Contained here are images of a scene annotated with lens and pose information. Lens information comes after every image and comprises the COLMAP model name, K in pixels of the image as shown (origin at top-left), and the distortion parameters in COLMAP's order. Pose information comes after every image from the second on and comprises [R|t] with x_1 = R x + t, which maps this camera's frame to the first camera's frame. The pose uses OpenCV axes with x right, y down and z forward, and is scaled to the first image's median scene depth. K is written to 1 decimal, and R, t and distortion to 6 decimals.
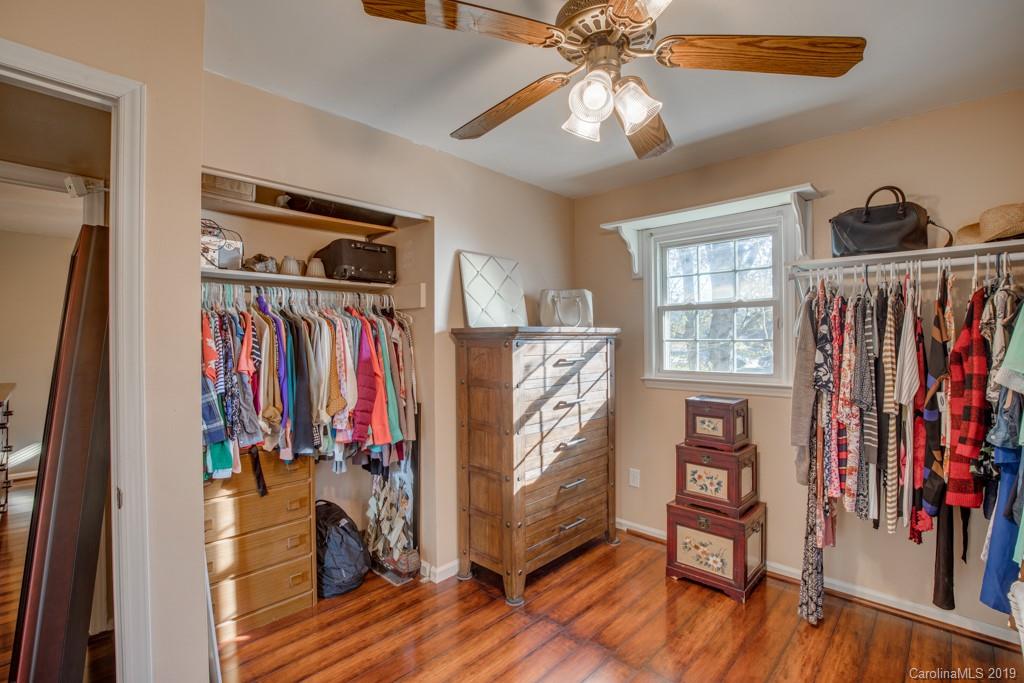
lens RADIAL K [[468.0, 0, 516.8], [0, 468.0, 343.0], [0, 0, 1]] dist [-0.038868, 0.007250]
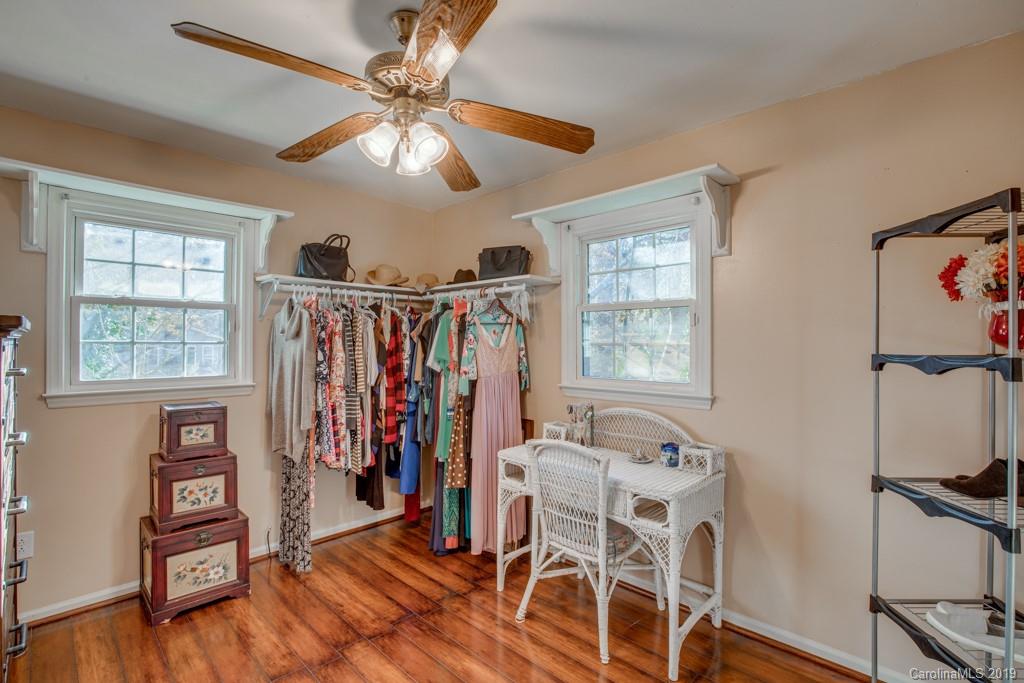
lens RADIAL K [[468.0, 0, 516.9], [0, 468.0, 339.0], [0, 0, 1]] dist [-0.038868, 0.007250]
pose [[0.008493, 0.010360, 0.999910, -0.511383], [0.001991, 0.999944, -0.010378, -0.001915], [-0.999962, 0.002079, 0.008472, 0.357367]]
